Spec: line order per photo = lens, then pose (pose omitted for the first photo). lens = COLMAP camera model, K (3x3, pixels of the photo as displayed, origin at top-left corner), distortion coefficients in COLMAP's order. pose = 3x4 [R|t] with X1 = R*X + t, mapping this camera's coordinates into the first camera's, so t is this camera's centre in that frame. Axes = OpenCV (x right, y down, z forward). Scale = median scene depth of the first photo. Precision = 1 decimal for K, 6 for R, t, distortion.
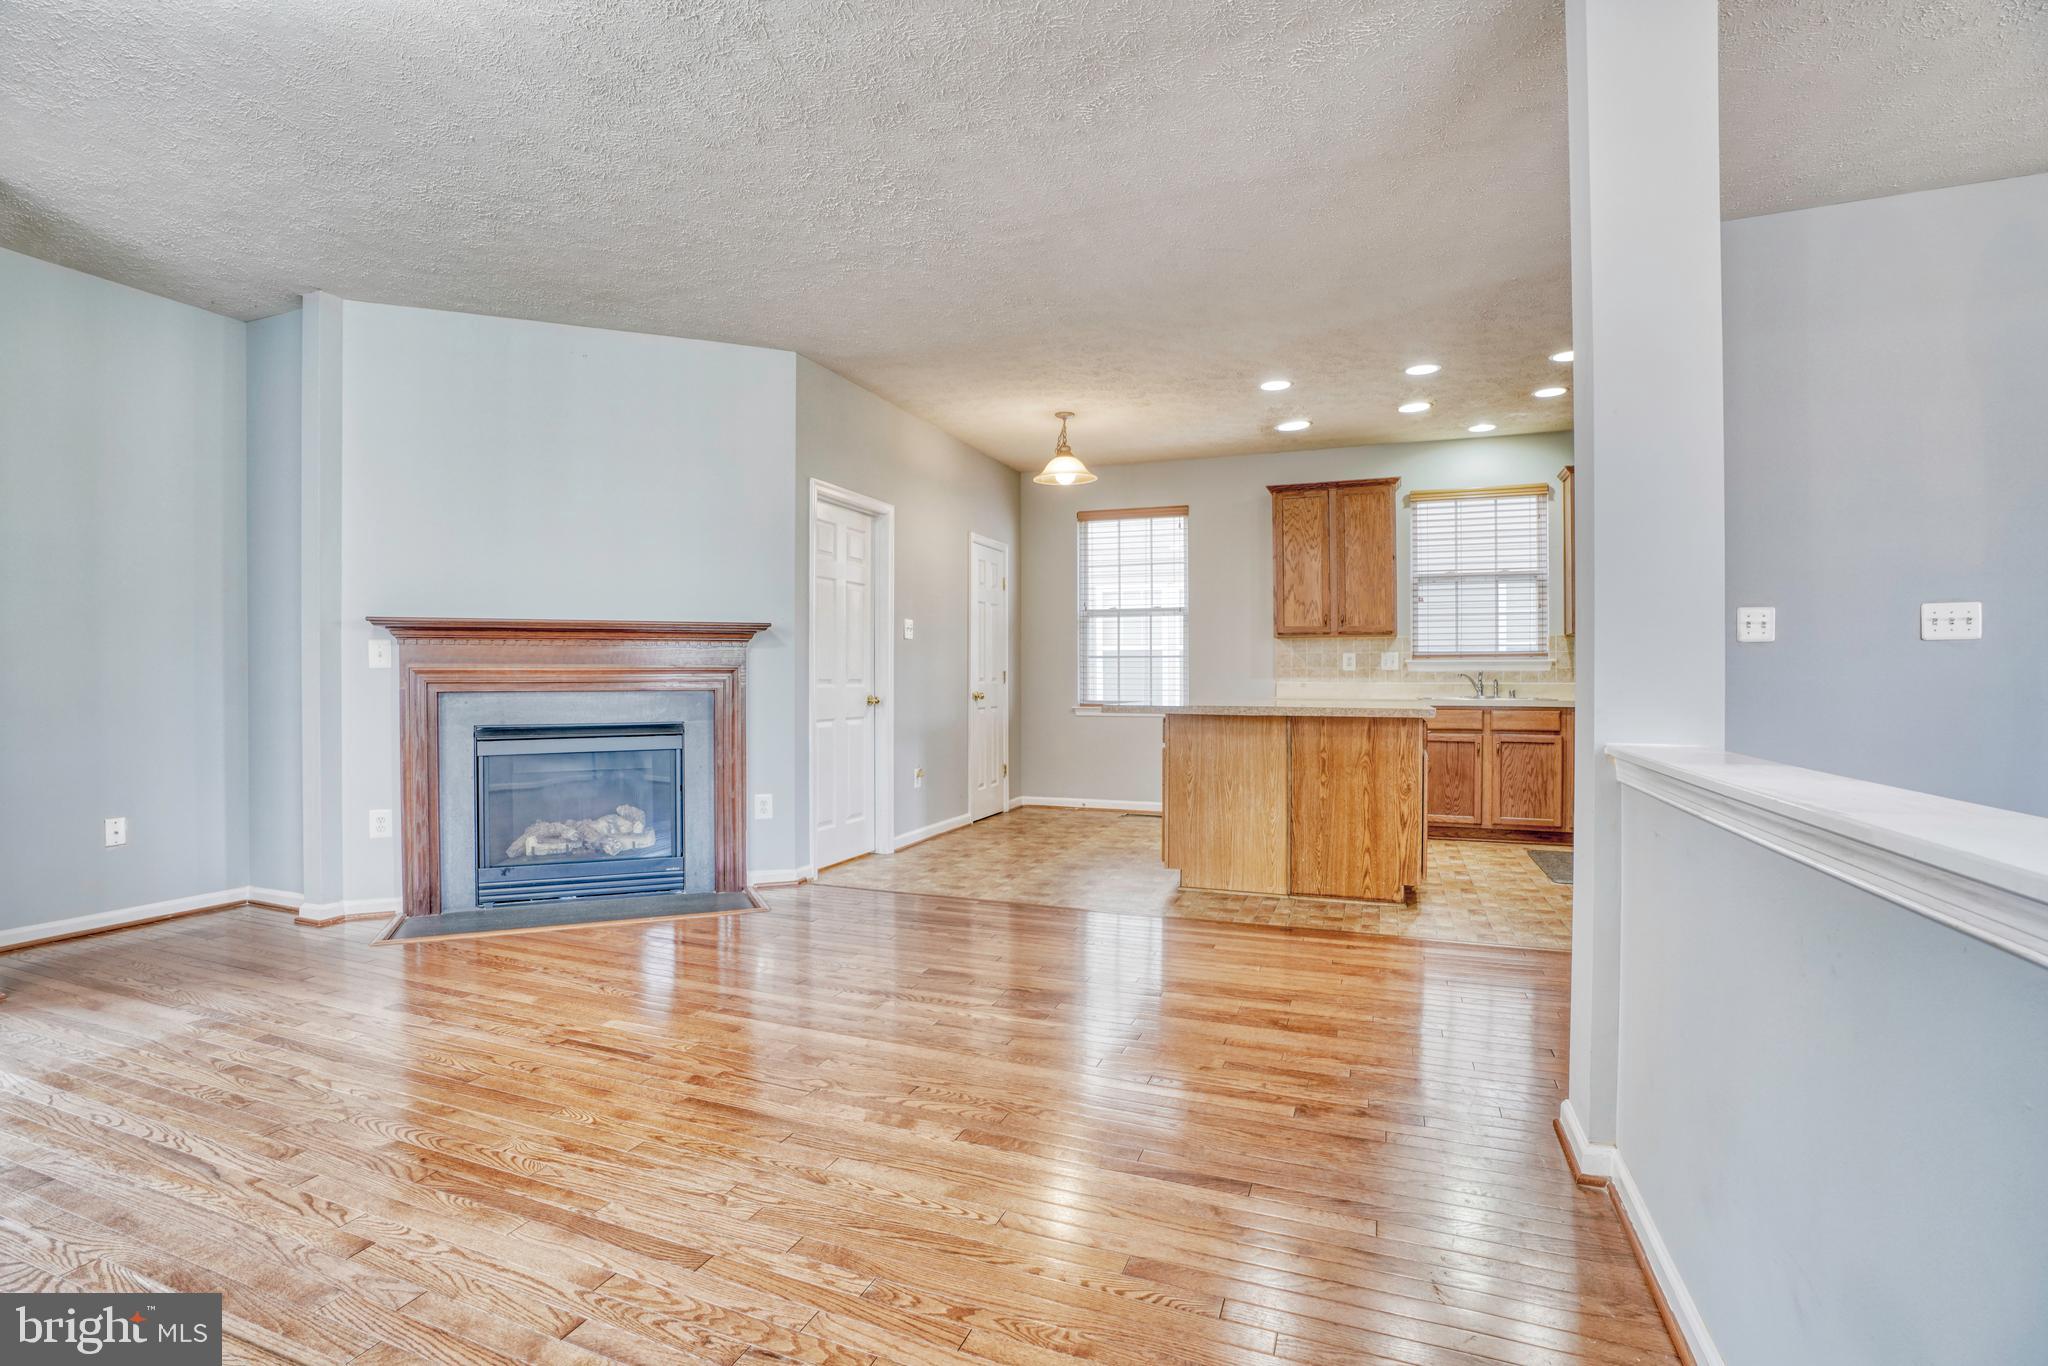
lens RADIAL K [[946.2, 0, 1004.3], [0, 946.2, 682.1], [0, 0, 1]] dist [-0.067983, 0.024802]
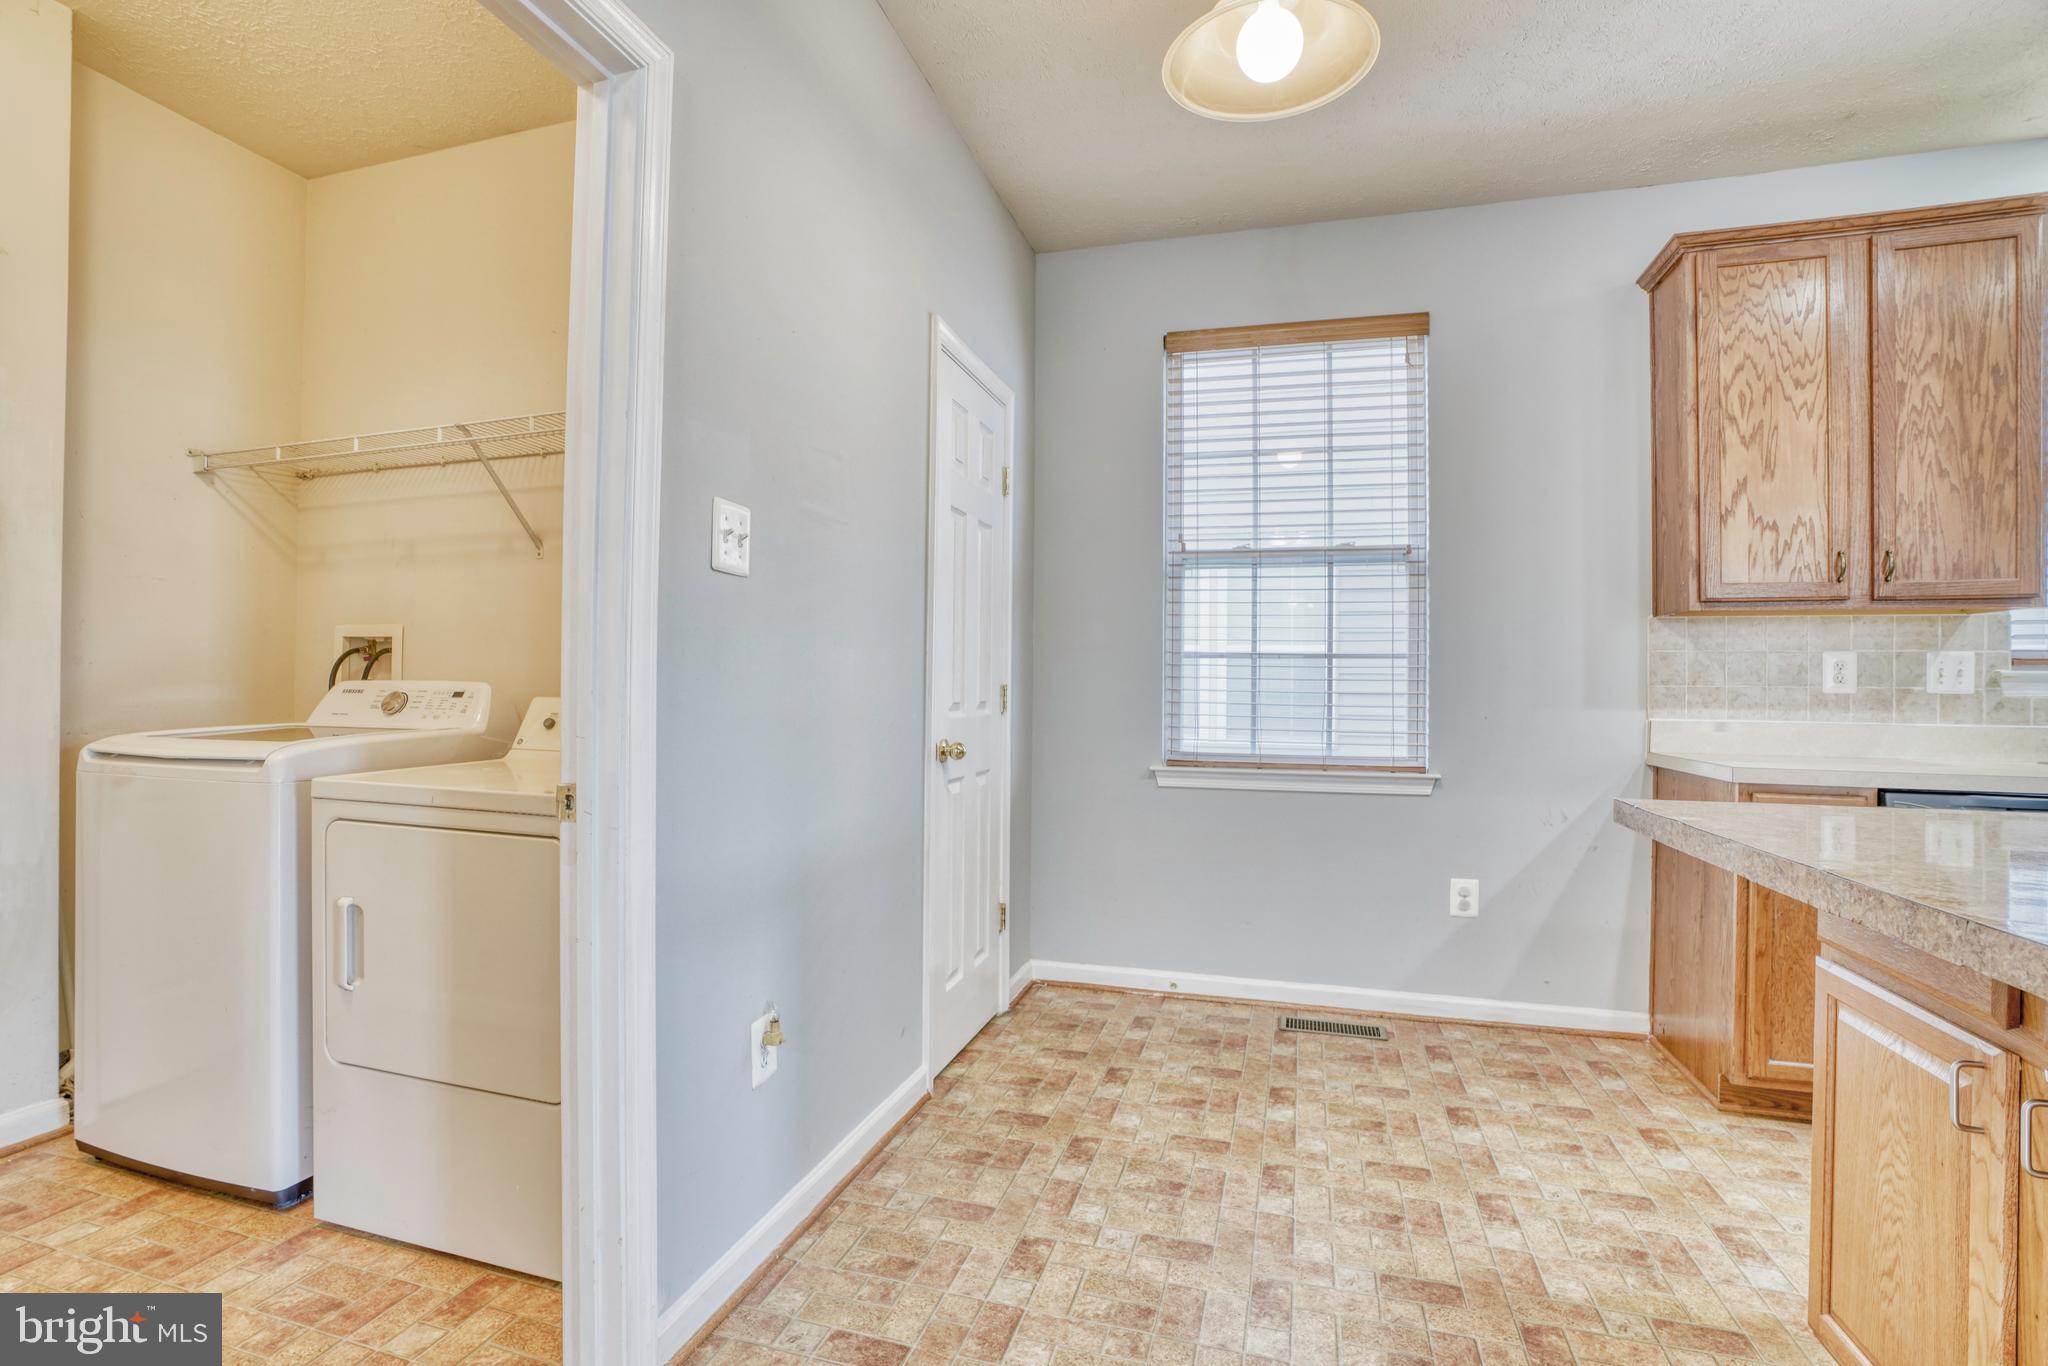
lens RADIAL K [[946.2, 0, 1004.3], [0, 946.2, 682.1], [0, 0, 1]] dist [-0.067983, 0.024802]
pose [[0.996543, 0.010906, 0.082361, -0.039500], [-0.010189, 0.999907, -0.009116, -0.010418], [-0.082453, 0.008245, 0.996561, 0.656850]]
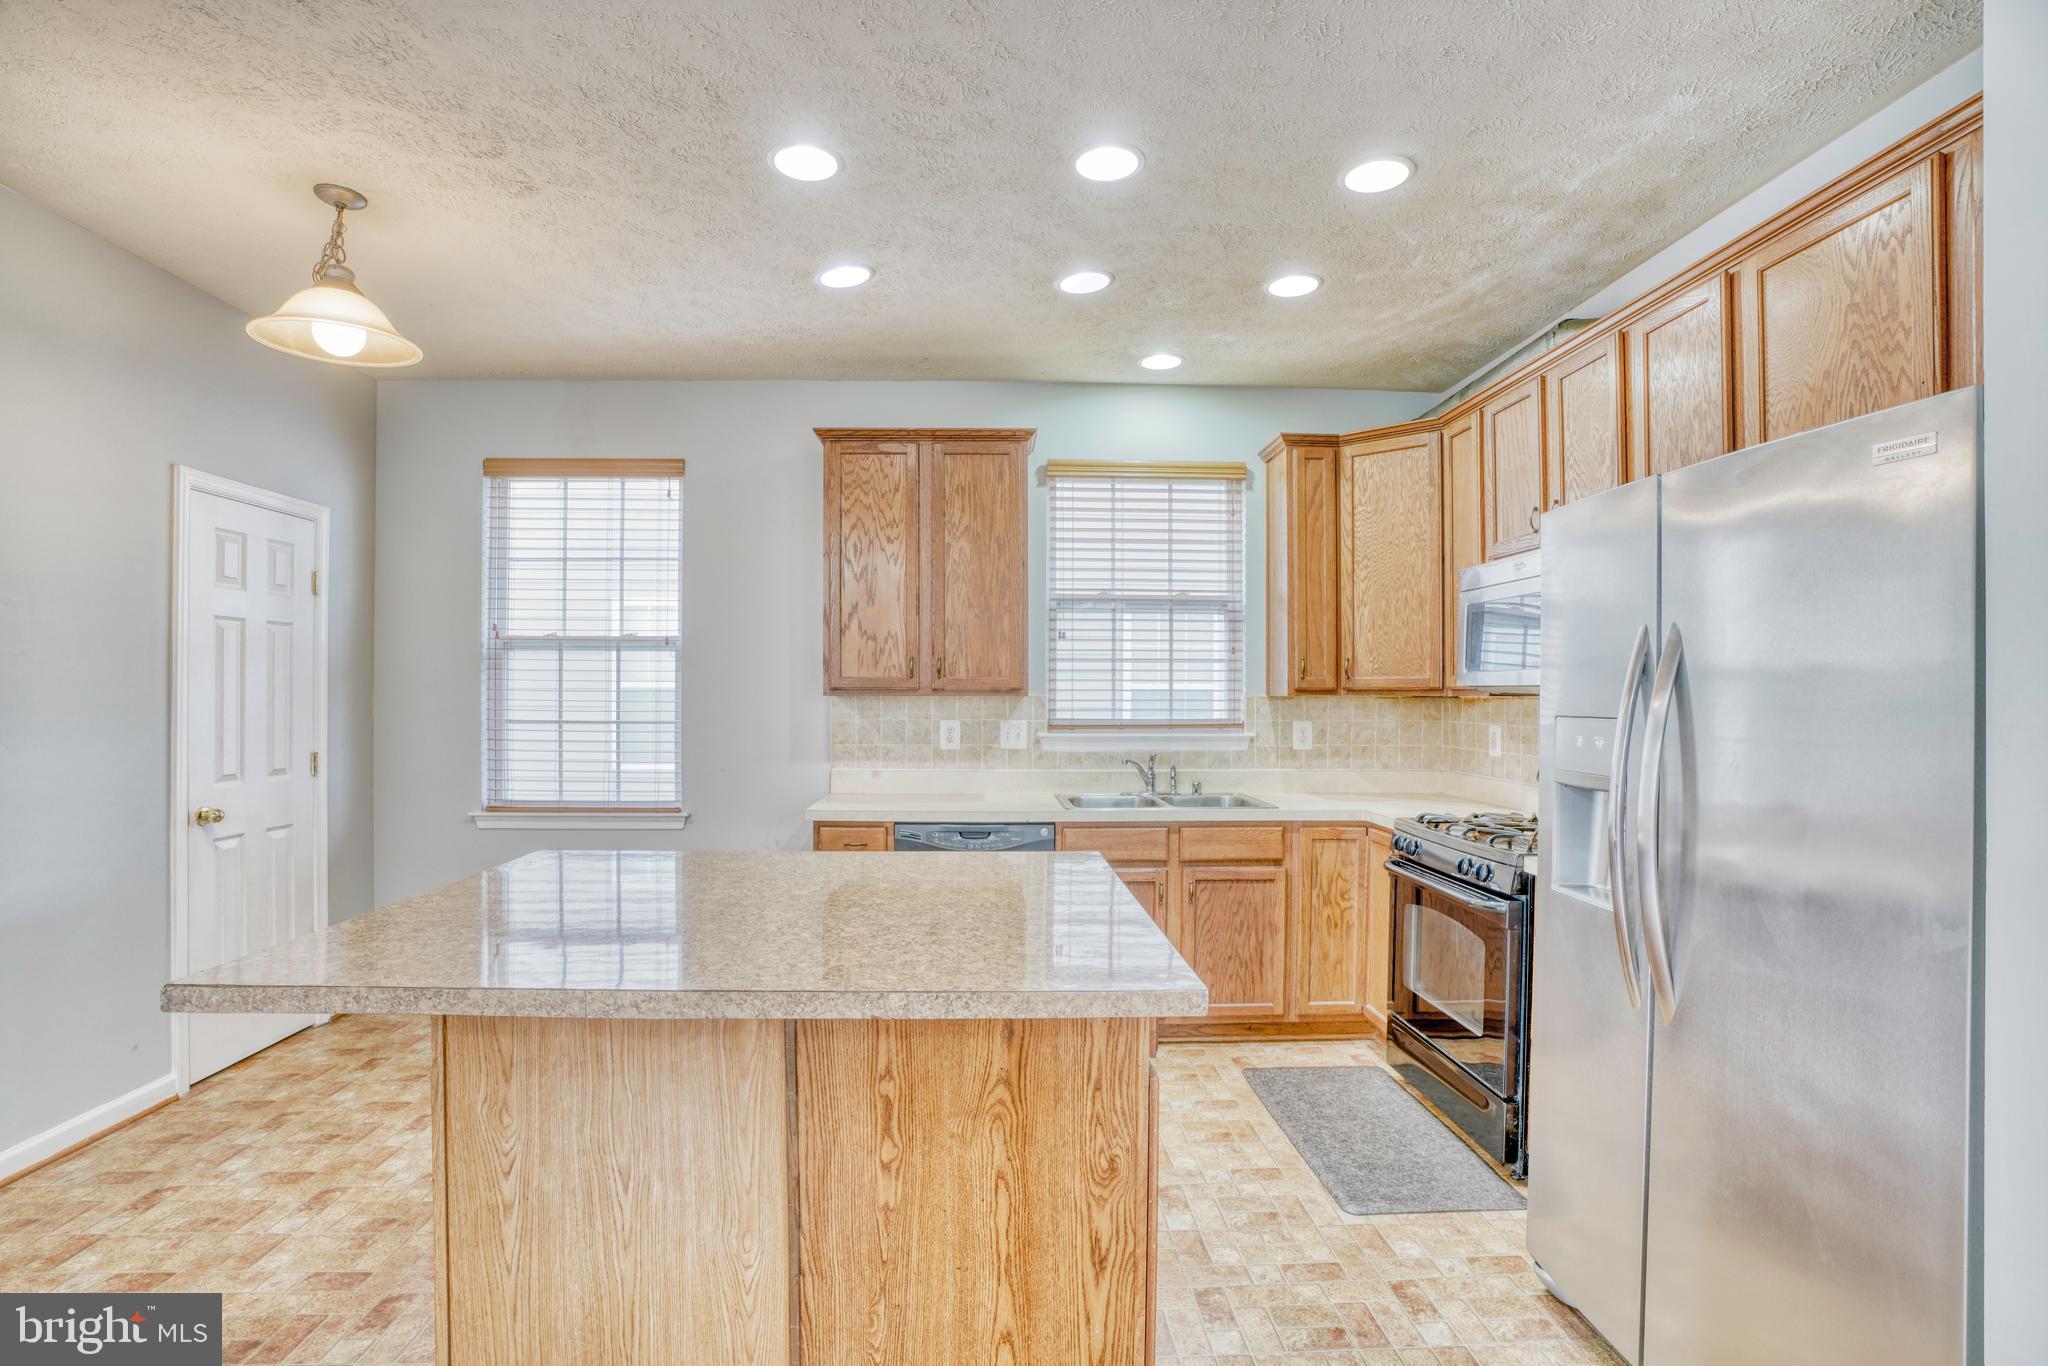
lens RADIAL K [[946.2, 0, 1004.3], [0, 946.2, 682.1], [0, 0, 1]] dist [-0.067983, 0.024802]
pose [[0.915639, 0.008273, 0.401916, 0.162970], [-0.000898, 0.999828, -0.018534, -0.046562], [-0.402000, 0.016609, 0.915489, 0.450625]]
